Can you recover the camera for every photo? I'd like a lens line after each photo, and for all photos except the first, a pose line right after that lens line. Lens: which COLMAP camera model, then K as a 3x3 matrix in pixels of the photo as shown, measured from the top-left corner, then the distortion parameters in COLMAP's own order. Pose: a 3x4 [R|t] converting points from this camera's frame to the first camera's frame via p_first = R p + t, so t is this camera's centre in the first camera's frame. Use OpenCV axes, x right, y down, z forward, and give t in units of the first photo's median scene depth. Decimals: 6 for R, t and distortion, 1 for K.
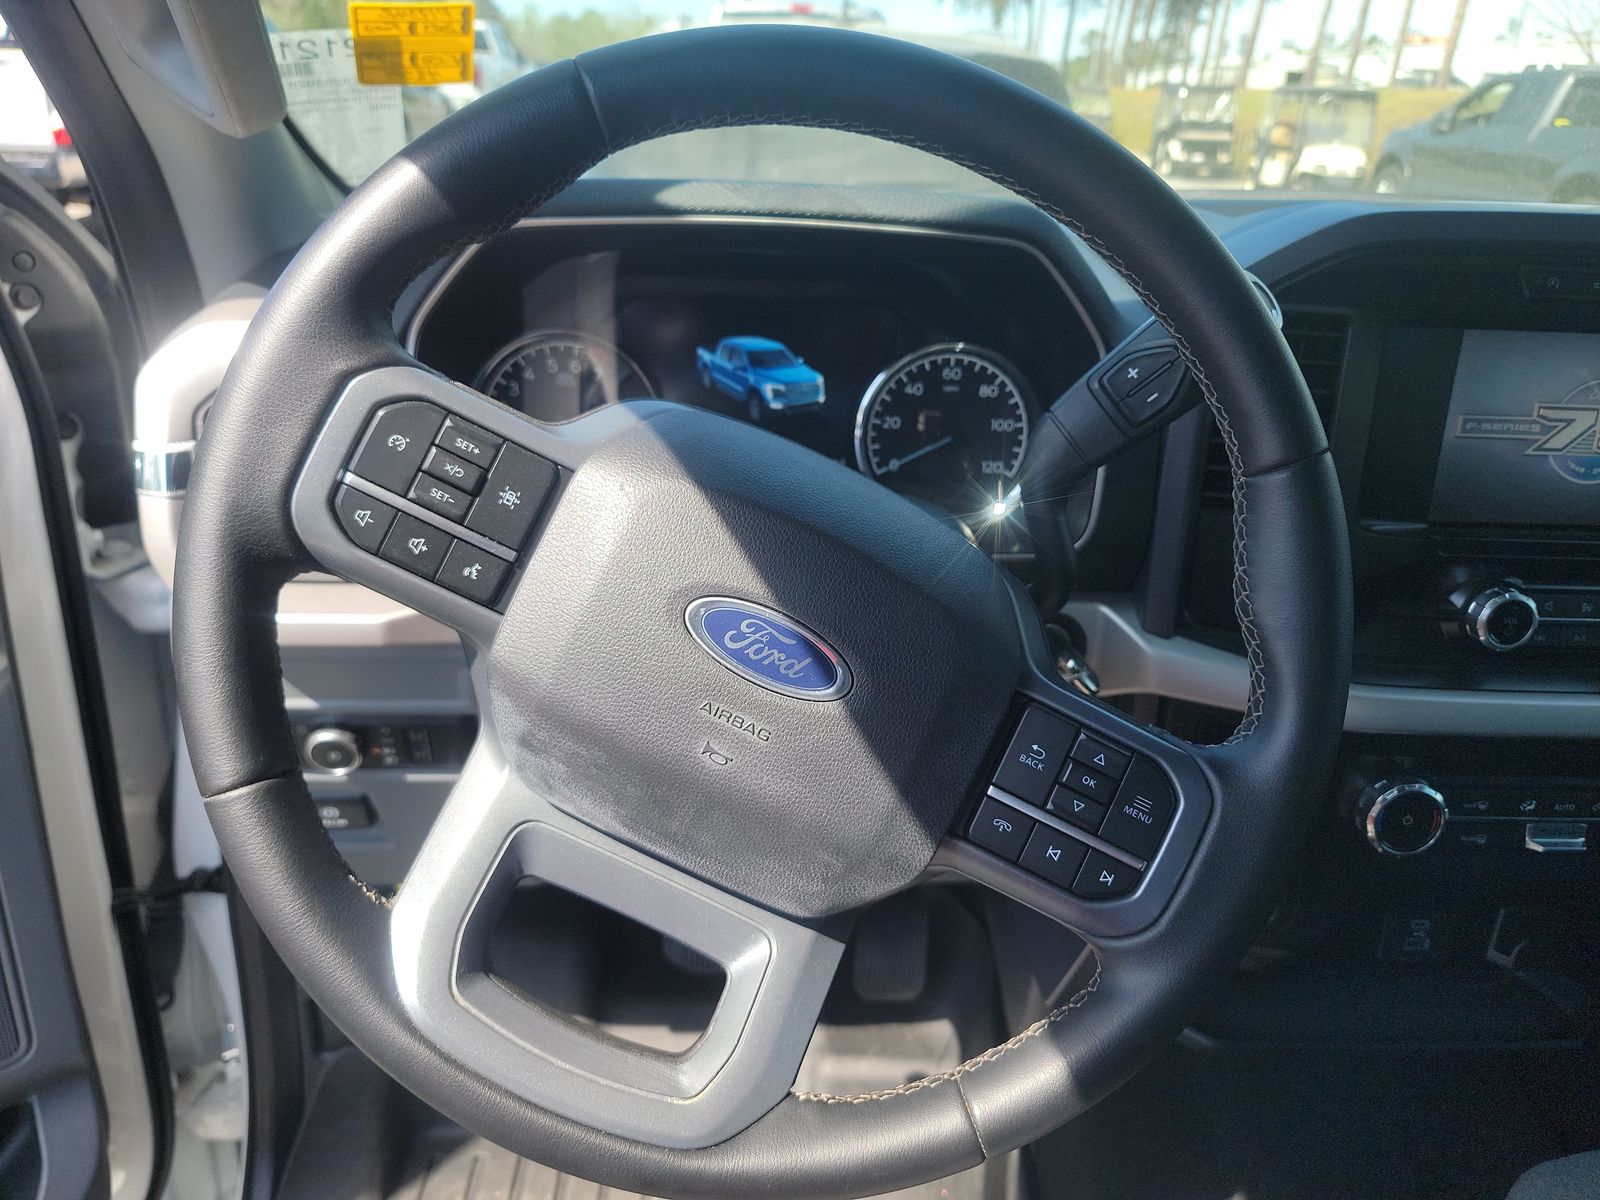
lens RADIAL K [[1083.2, 0, 795.1], [0, 1083.2, 602.6], [0, 0, 1]] dist [0.062991, -0.053360]
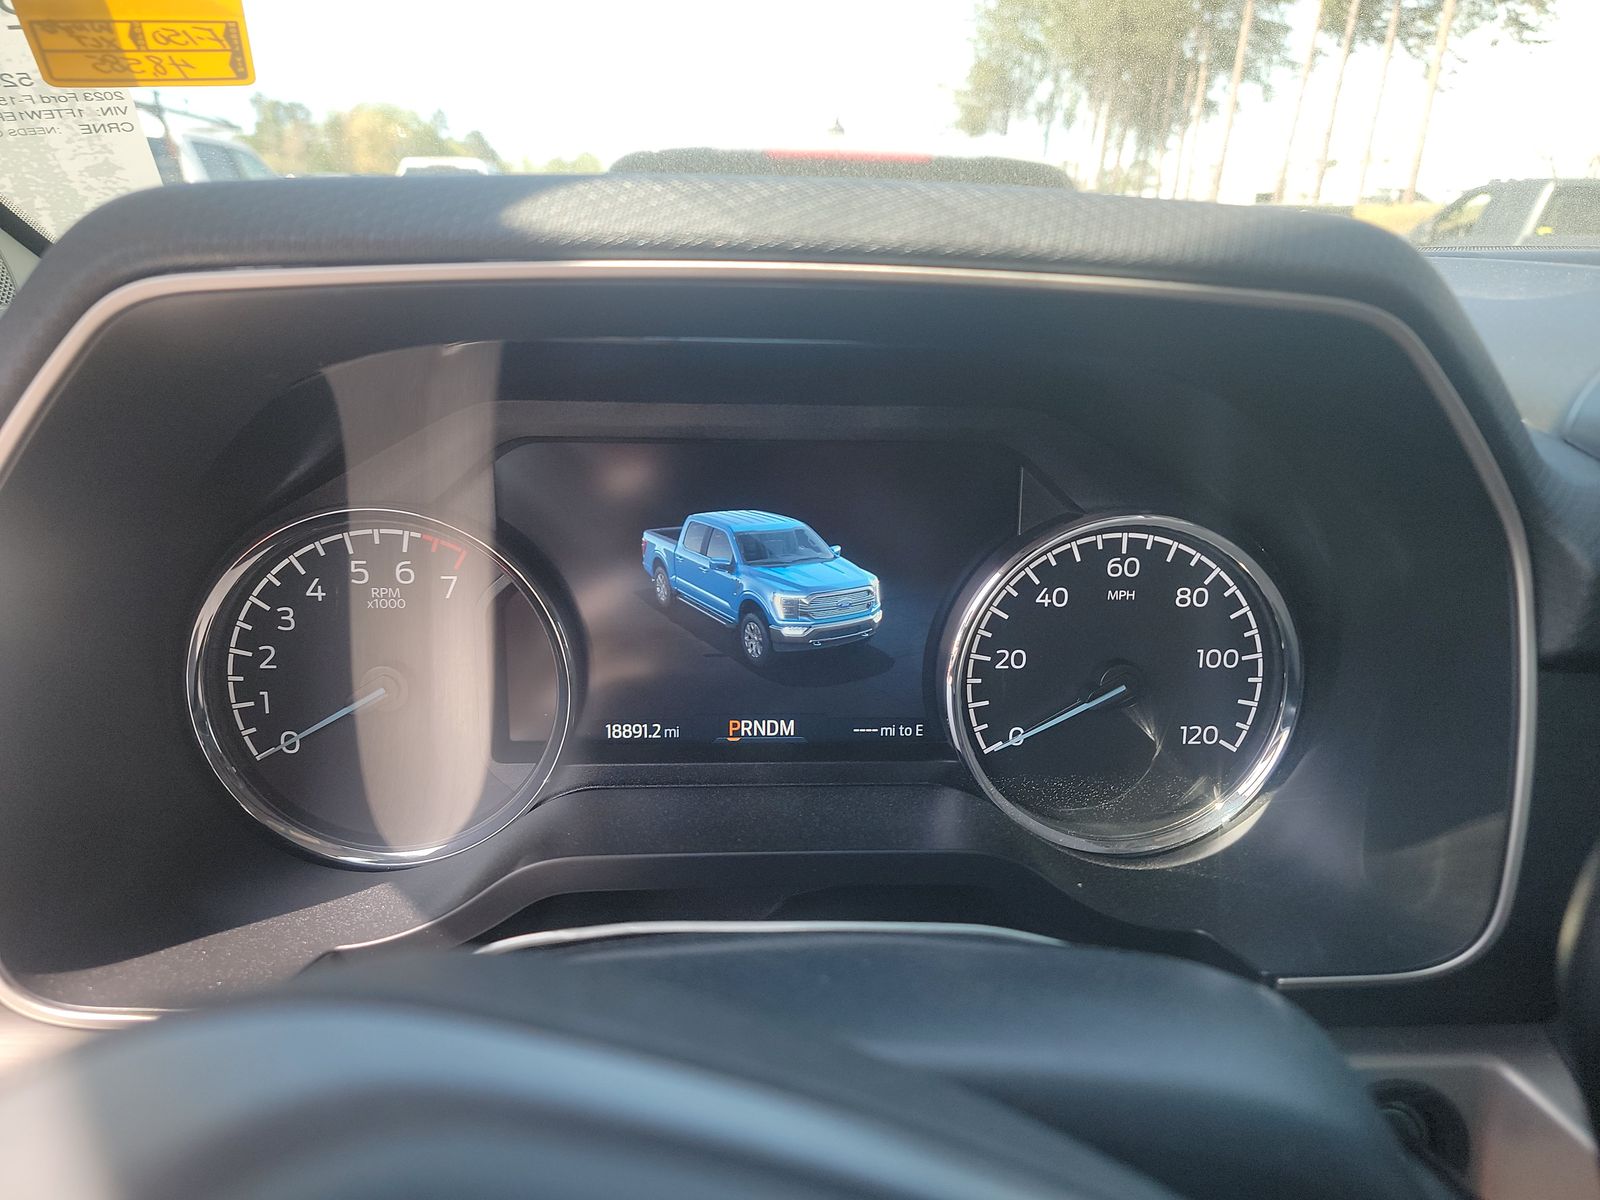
lens RADIAL K [[963.3, 0, 801.6], [0, 963.3, 608.4], [0, 0, 1]] dist [0.054358, -0.034426]
pose [[0.999599, -0.024169, 0.014783, -0.020314], [0.025205, 0.996905, -0.074461, -0.161066], [-0.012937, 0.074804, 0.997114, 0.537723]]
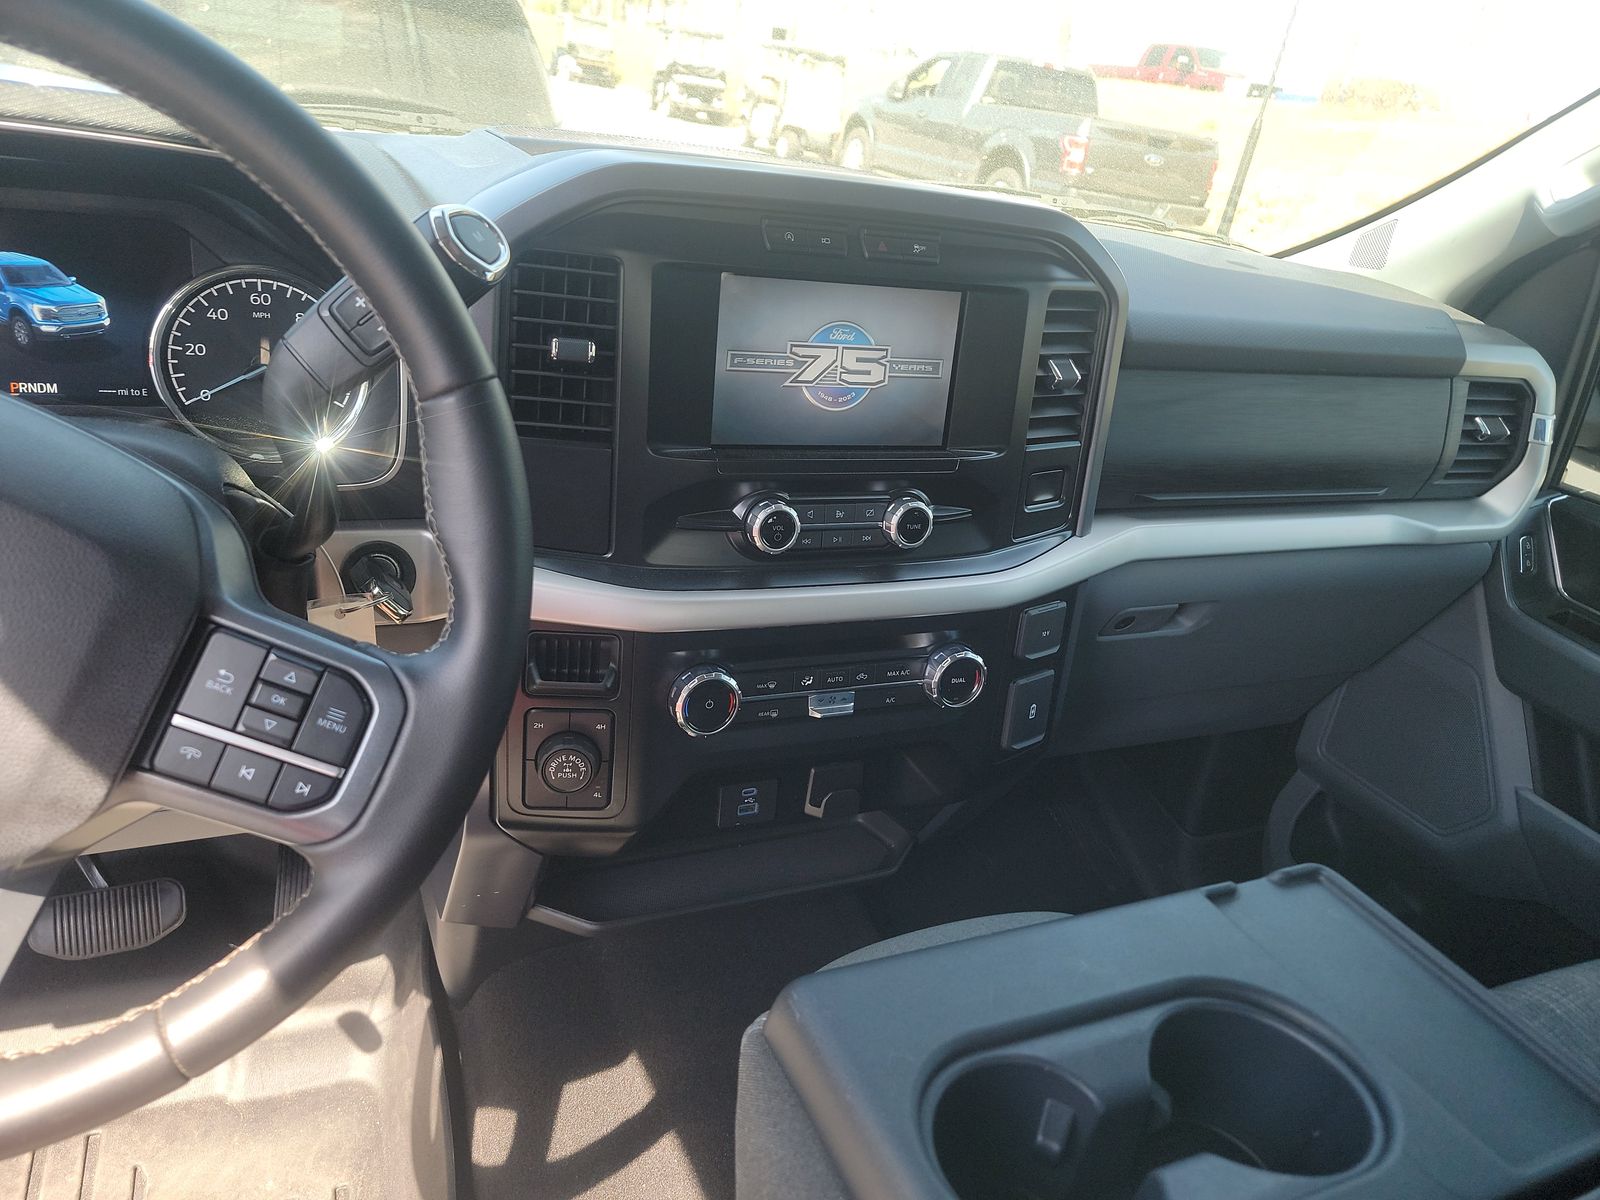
lens RADIAL K [[1083.2, 0, 795.1], [0, 1083.2, 602.6], [0, 0, 1]] dist [0.062991, -0.053360]
pose [[0.931331, -0.074662, 0.356437, 0.220539], [0.054983, 0.996367, 0.065043, 0.019456], [-0.359999, -0.040979, 0.932052, -0.085626]]
